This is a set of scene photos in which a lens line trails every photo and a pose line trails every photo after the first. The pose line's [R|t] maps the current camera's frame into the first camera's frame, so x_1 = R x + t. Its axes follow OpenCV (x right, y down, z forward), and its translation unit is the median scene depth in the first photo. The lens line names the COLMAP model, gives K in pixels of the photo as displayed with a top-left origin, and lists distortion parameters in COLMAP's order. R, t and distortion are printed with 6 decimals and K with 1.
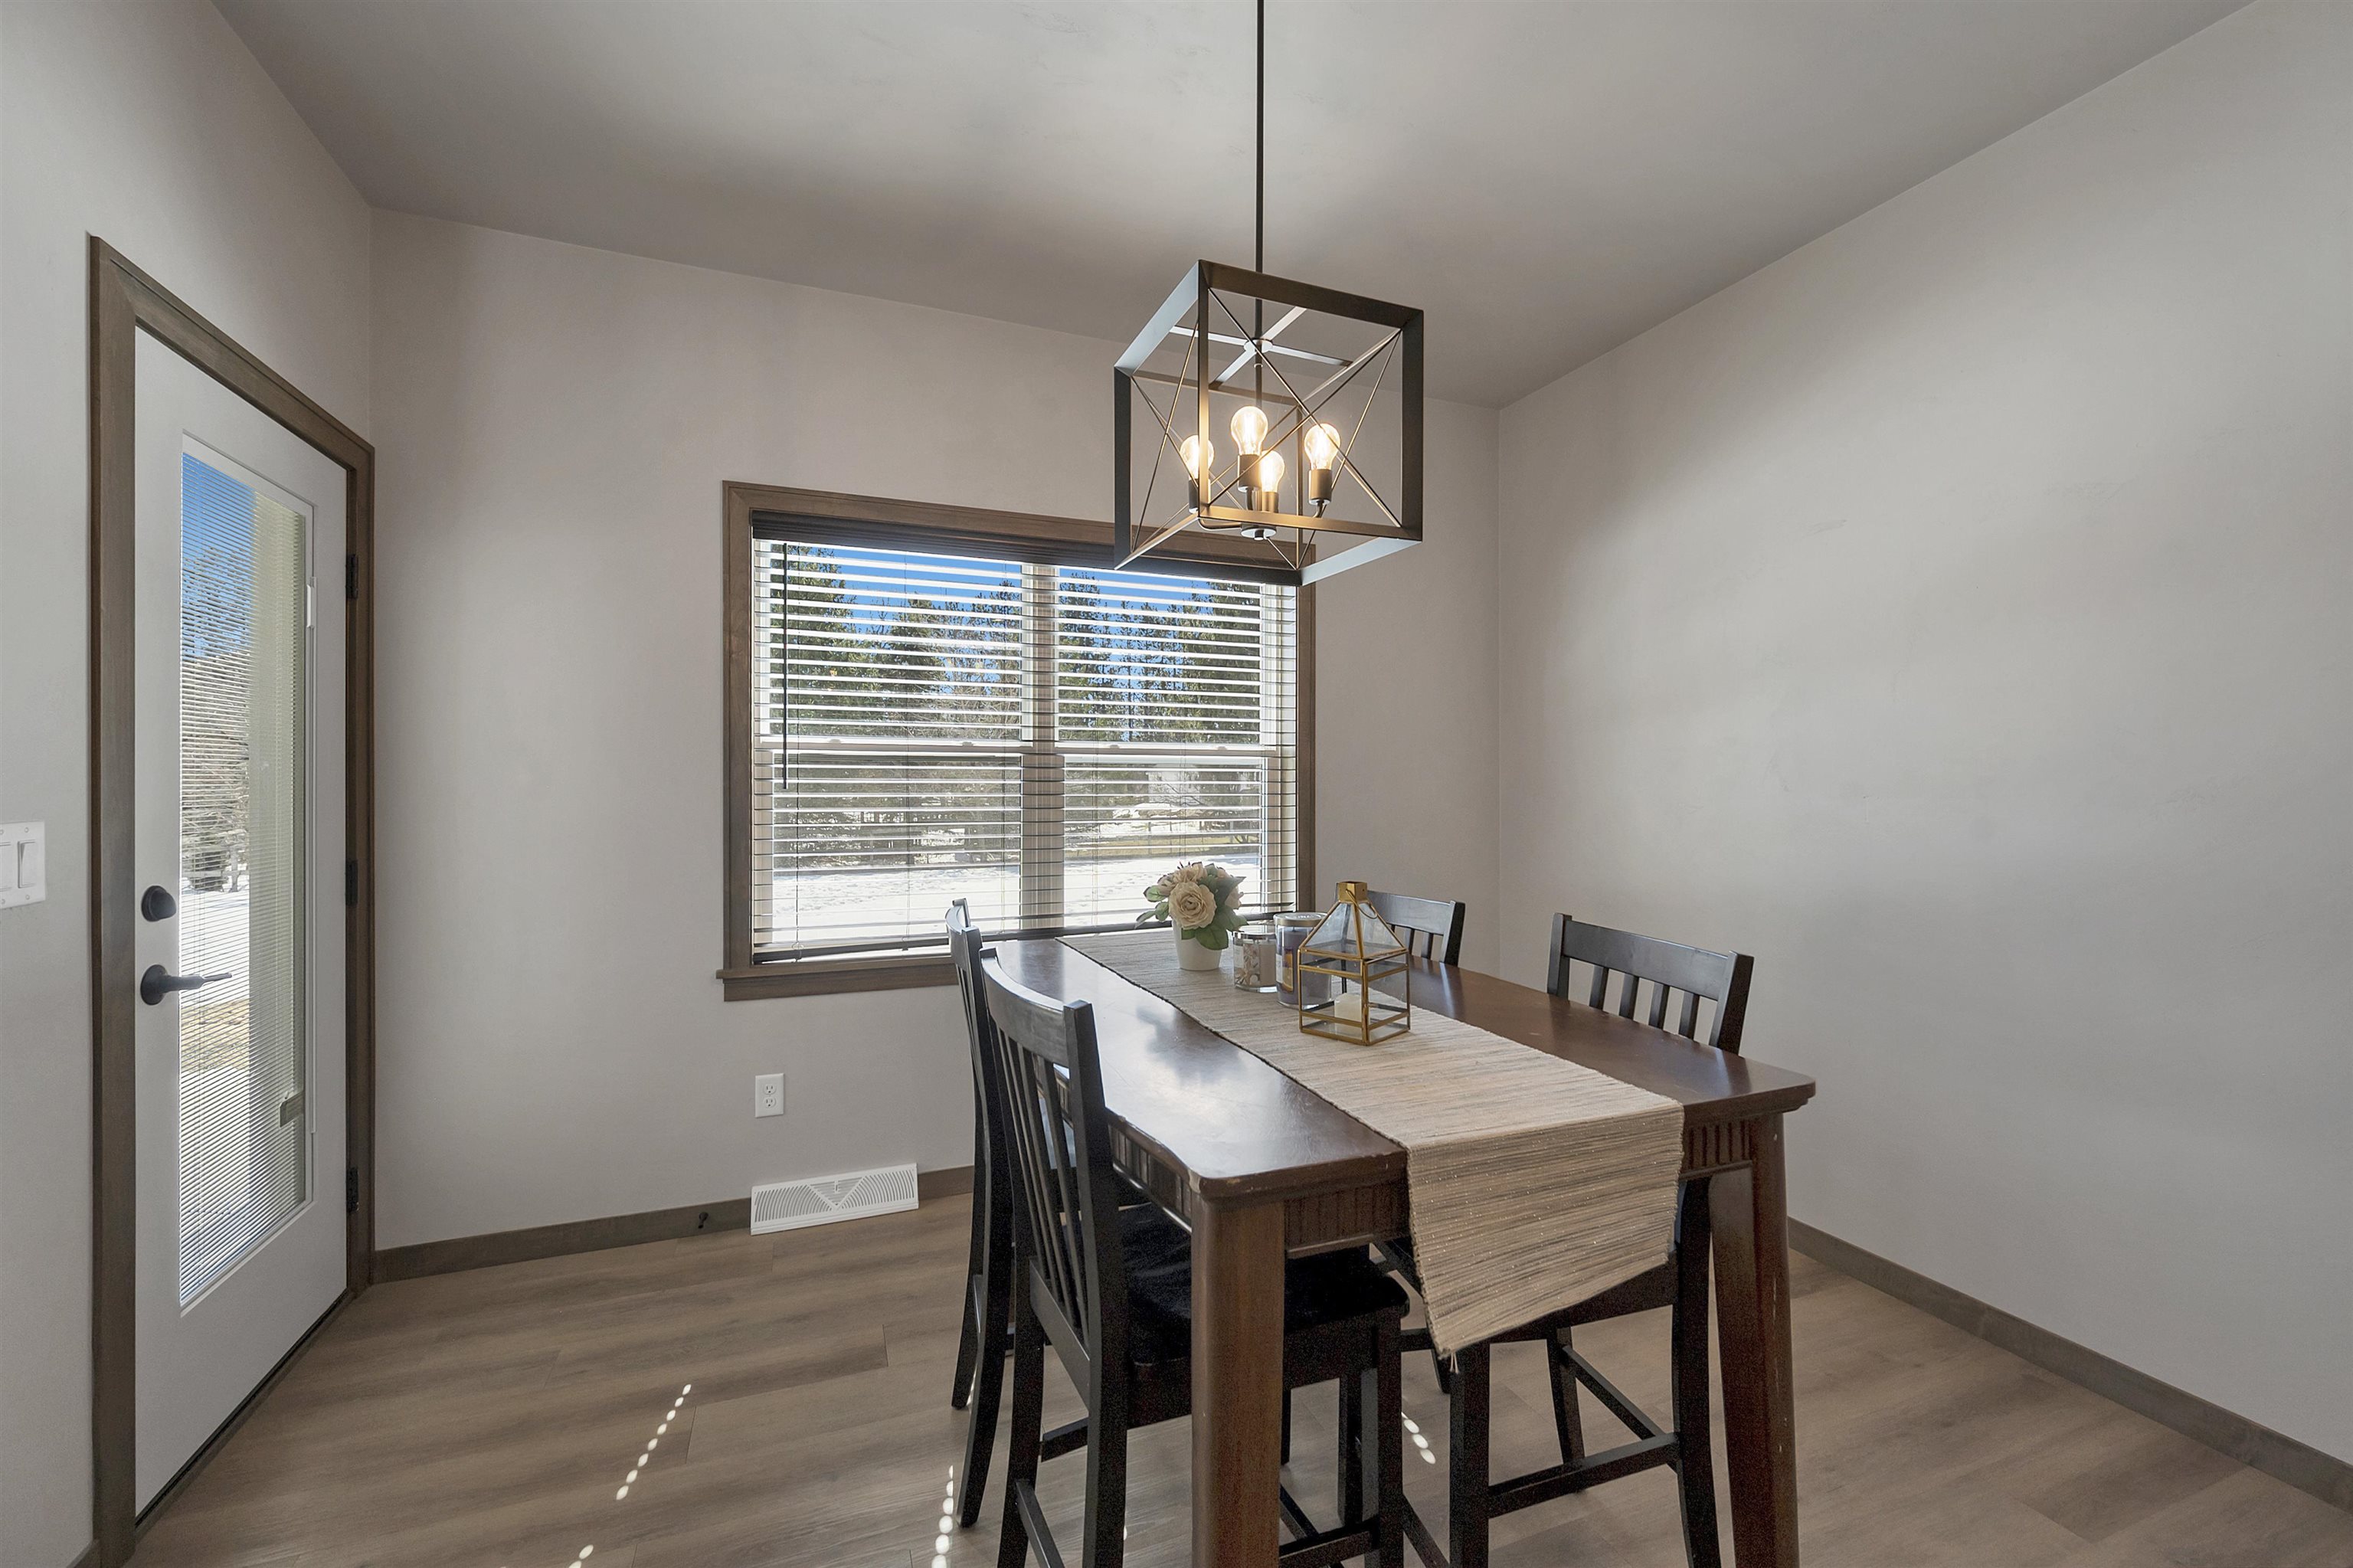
lens RADIAL K [[953.8, 0, 1176.9], [0, 953.8, 783.6], [0, 0, 1]] dist [-0.000321, -0.000490]
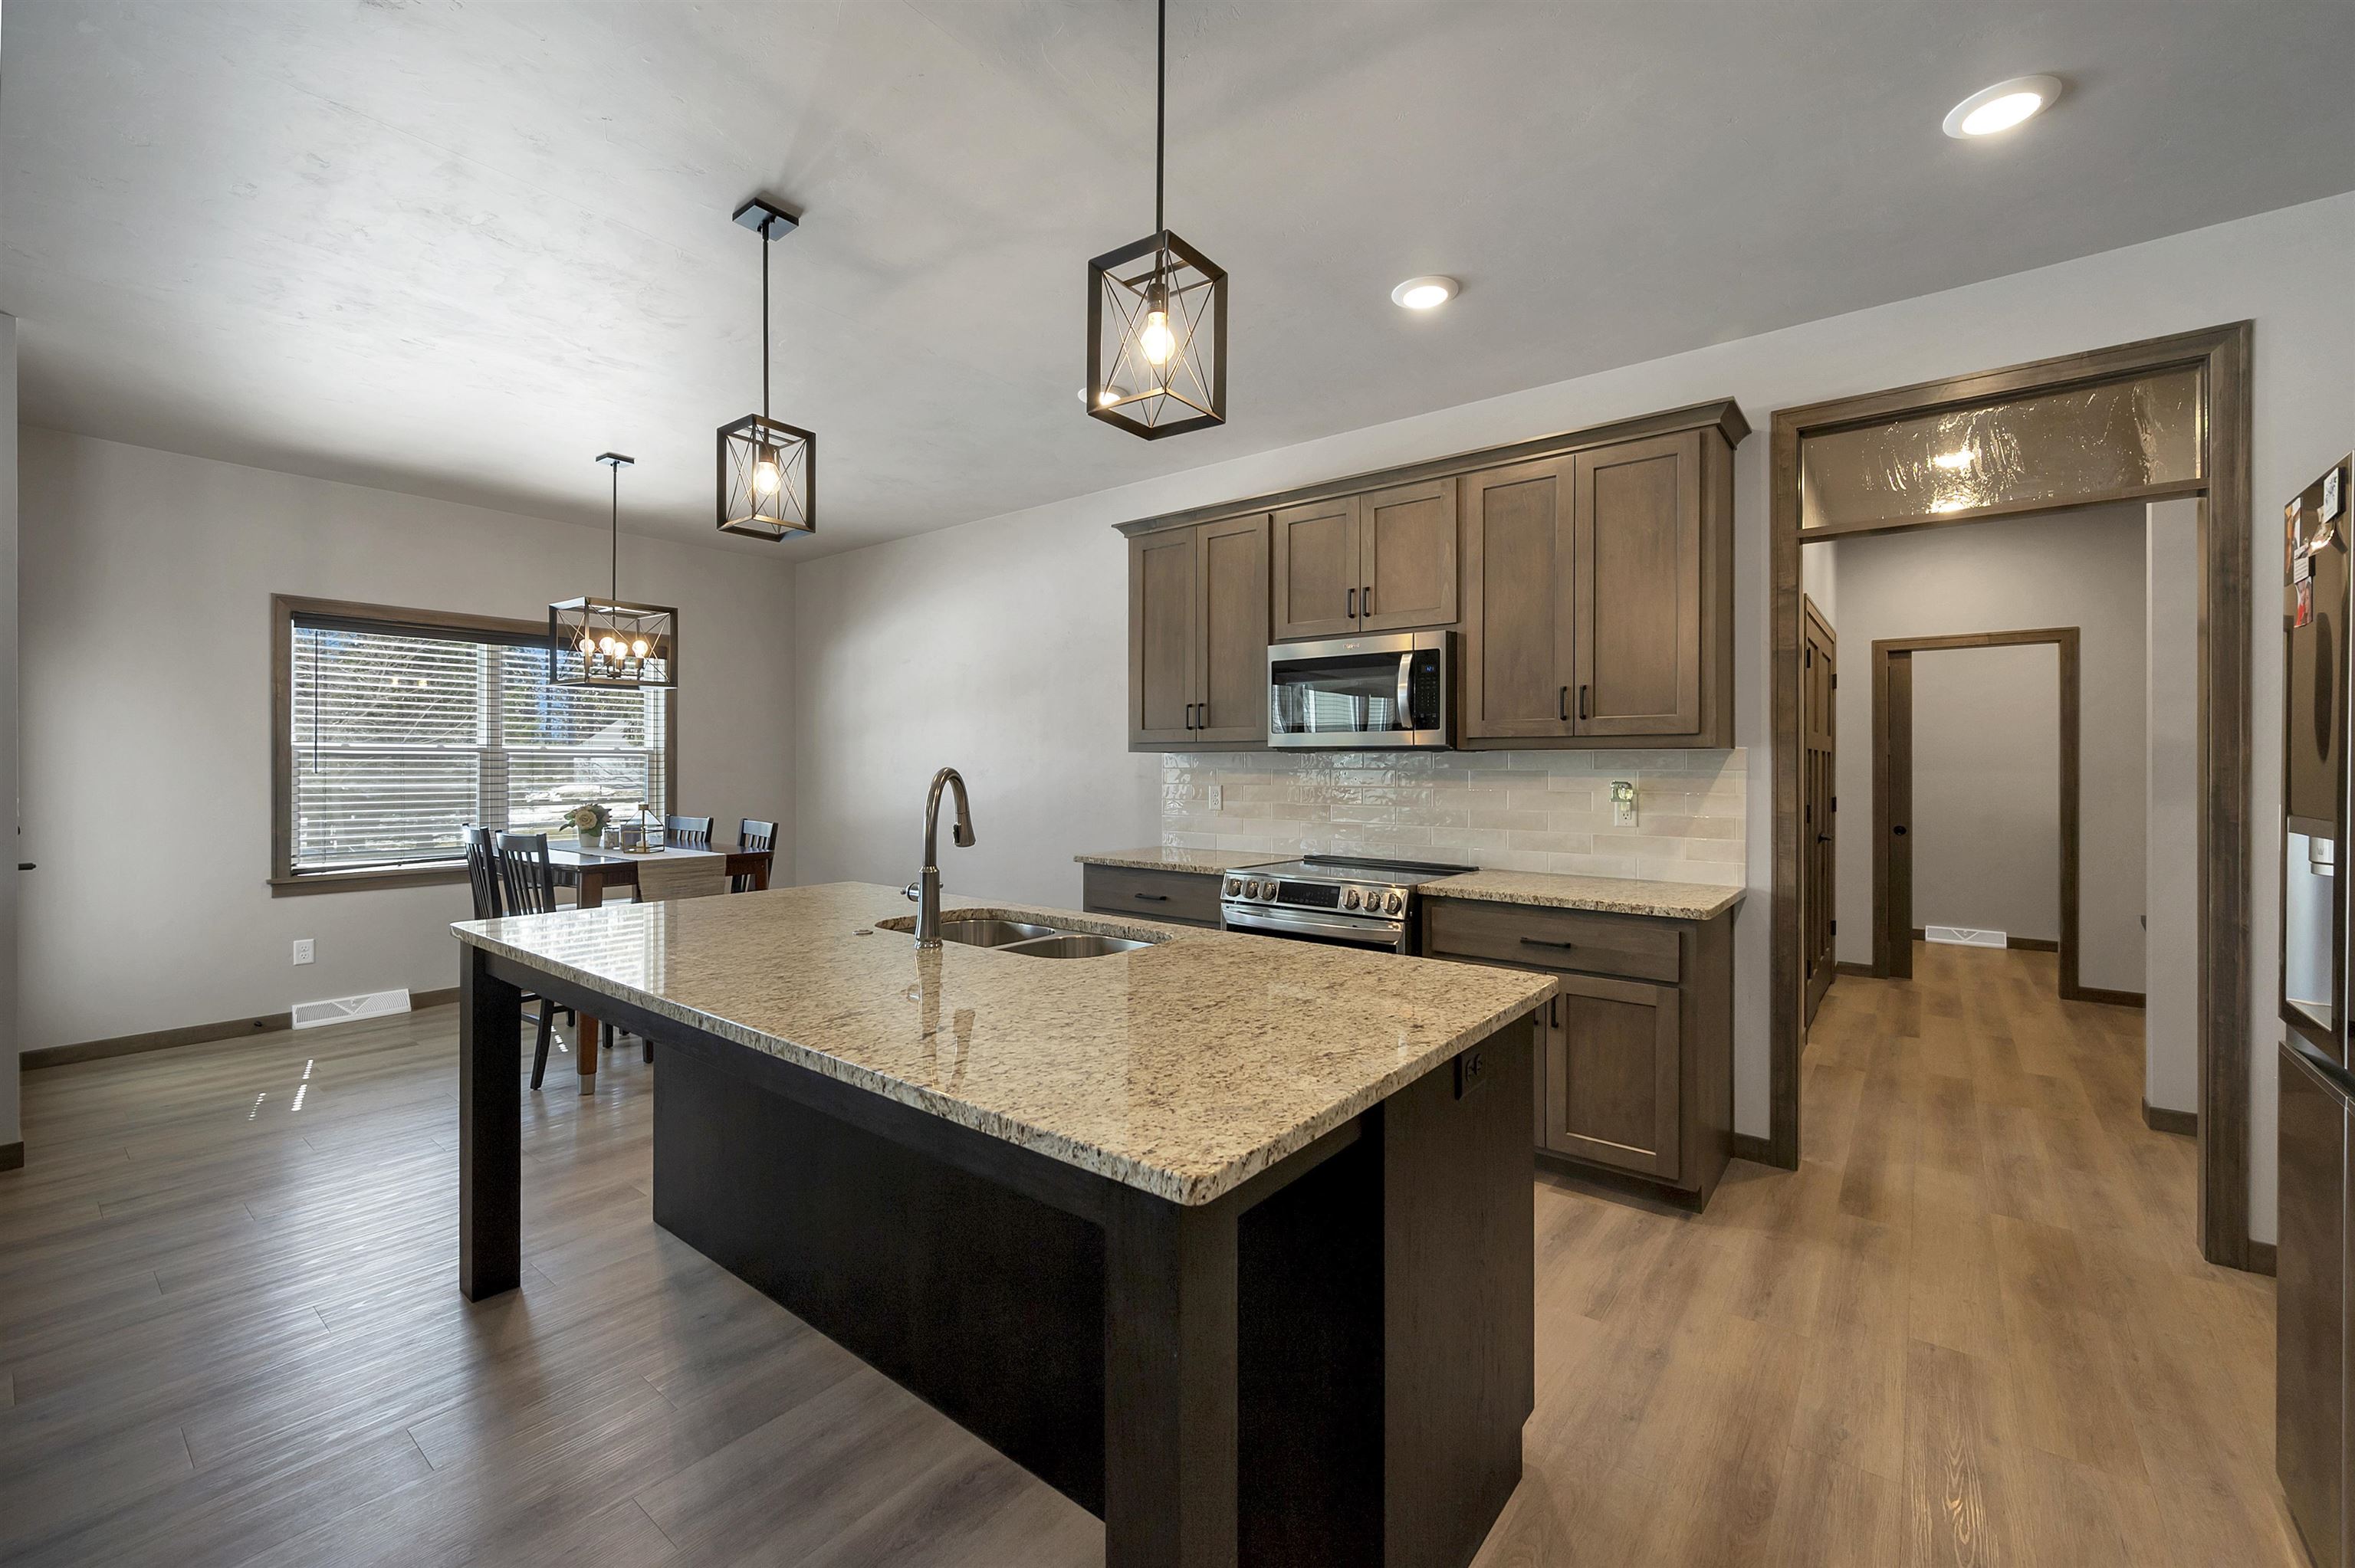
lens RADIAL K [[954.4, 0, 1178.0], [0, 954.4, 766.4], [0, 0, 1]] dist [-0.000321, -0.000490]
pose [[0.860825, 0.001084, 0.508901, 0.050896], [-0.002545, 0.999994, 0.002175, -0.014027], [-0.508896, -0.003167, 0.860822, -1.249454]]
